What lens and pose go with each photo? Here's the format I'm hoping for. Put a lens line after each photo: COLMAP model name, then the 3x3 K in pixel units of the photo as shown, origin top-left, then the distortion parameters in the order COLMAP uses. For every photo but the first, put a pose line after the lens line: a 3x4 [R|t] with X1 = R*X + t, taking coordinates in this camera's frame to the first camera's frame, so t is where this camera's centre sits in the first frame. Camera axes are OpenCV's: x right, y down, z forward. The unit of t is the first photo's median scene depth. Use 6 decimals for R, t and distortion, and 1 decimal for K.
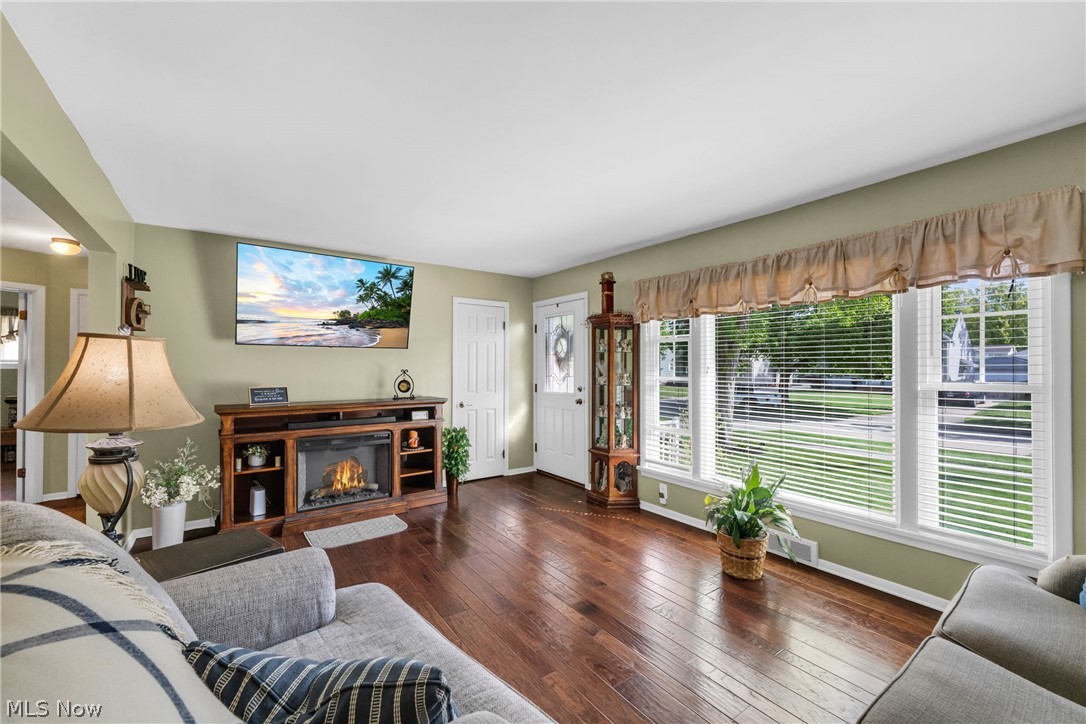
lens RADIAL K [[442.4, 0, 541.1], [0, 442.4, 365.3], [0, 0, 1]] dist [0.001094, -0.000519]
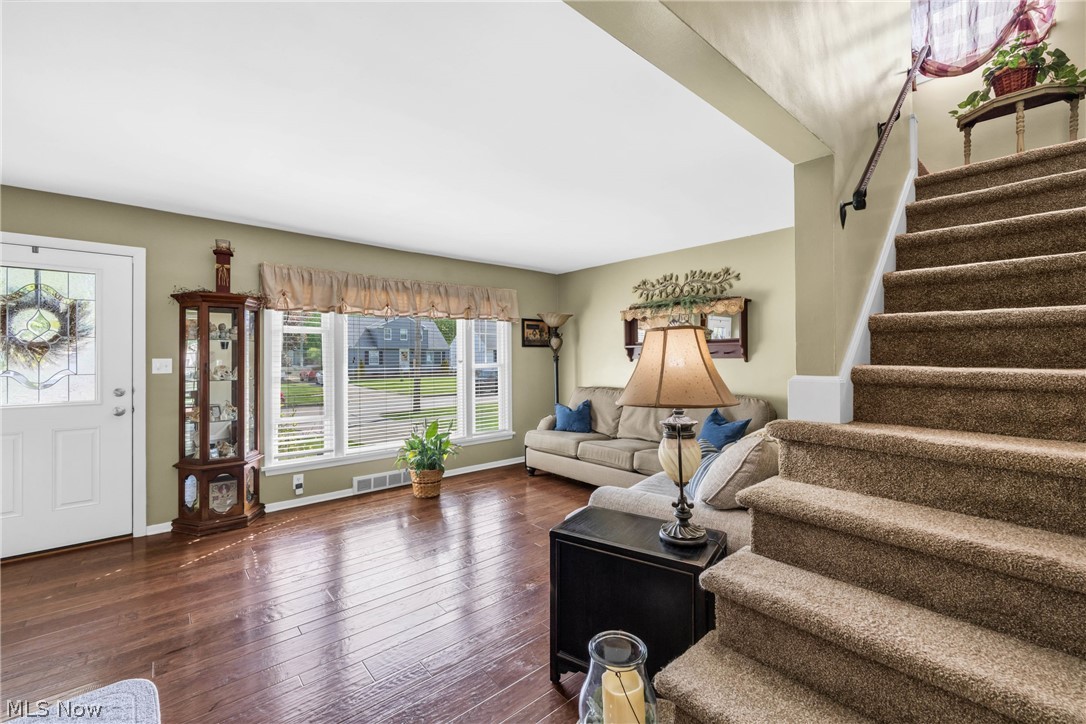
lens RADIAL K [[442.4, 0, 543.1], [0, 442.4, 356.8], [0, 0, 1]] dist [0.001094, -0.000519]
pose [[-0.092273, -0.010949, 0.995674, -0.735838], [-0.005349, 0.999931, 0.010500, -0.011490], [-0.995719, -0.004357, -0.092325, 0.517687]]
